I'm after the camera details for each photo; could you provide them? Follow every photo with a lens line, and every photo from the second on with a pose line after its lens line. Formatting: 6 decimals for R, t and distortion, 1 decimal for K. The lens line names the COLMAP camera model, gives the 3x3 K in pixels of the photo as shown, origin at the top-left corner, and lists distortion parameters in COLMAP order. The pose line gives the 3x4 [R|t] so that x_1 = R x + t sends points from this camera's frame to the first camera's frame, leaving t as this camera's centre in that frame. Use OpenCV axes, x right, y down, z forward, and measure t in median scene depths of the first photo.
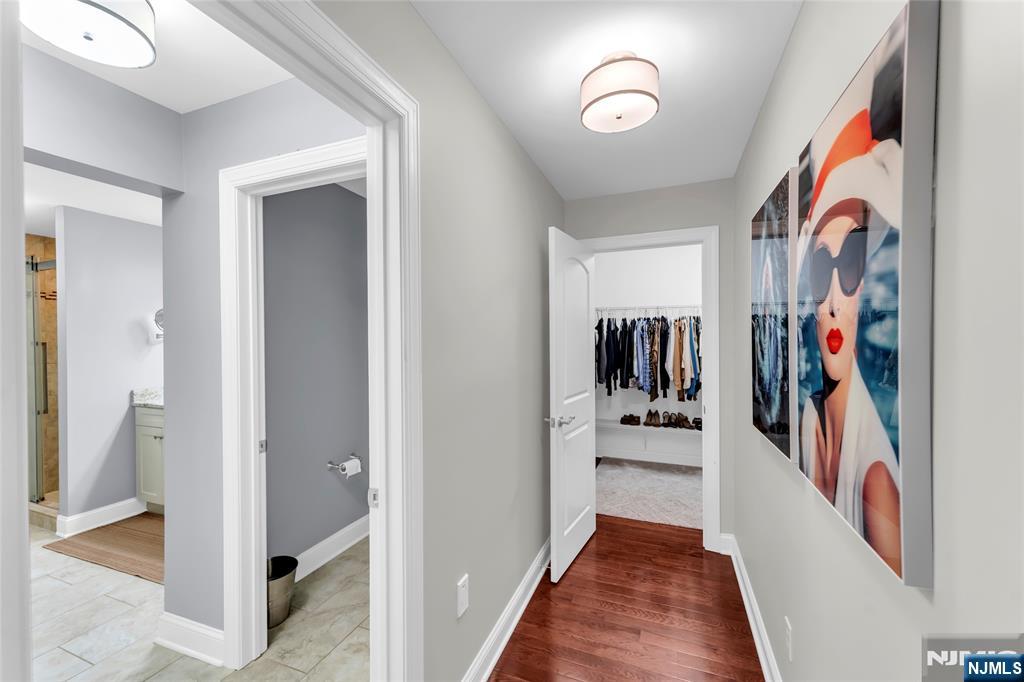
lens RADIAL K [[419.1, 0, 513.3], [0, 419.1, 338.0], [0, 0, 1]] dist [-0.003234, -0.000704]
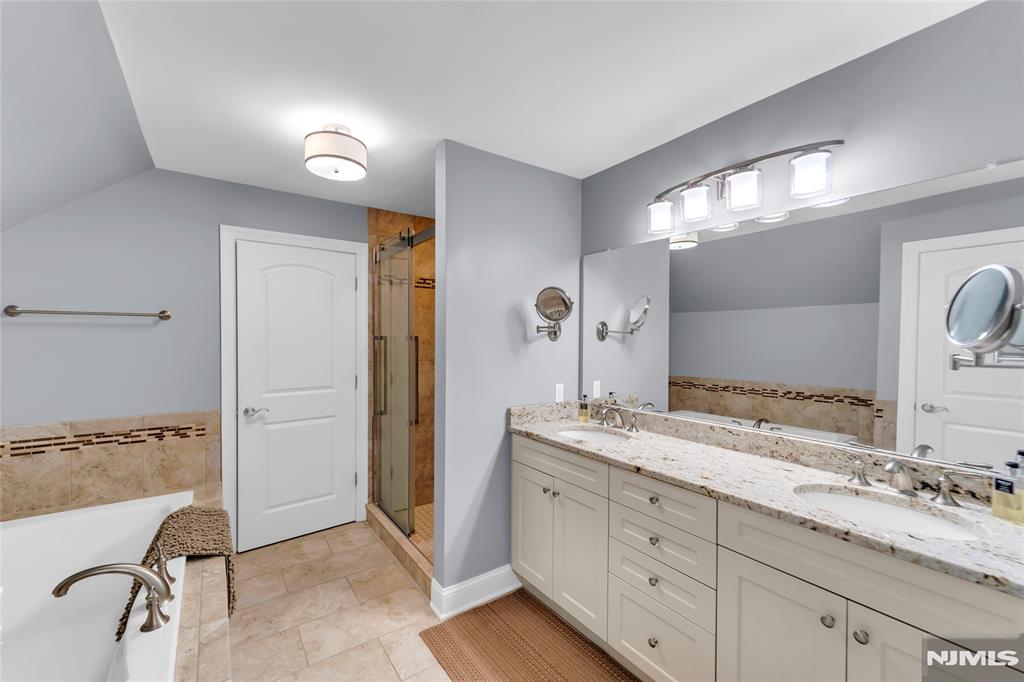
lens RADIAL K [[419.1, 0, 508.5], [0, 419.1, 340.4], [0, 0, 1]] dist [-0.003234, -0.000704]
pose [[0.834258, 0.019630, -0.551025, -0.539740], [-0.014448, 0.999801, 0.013742, 0.004656], [0.551185, -0.003503, 0.834376, 0.428862]]
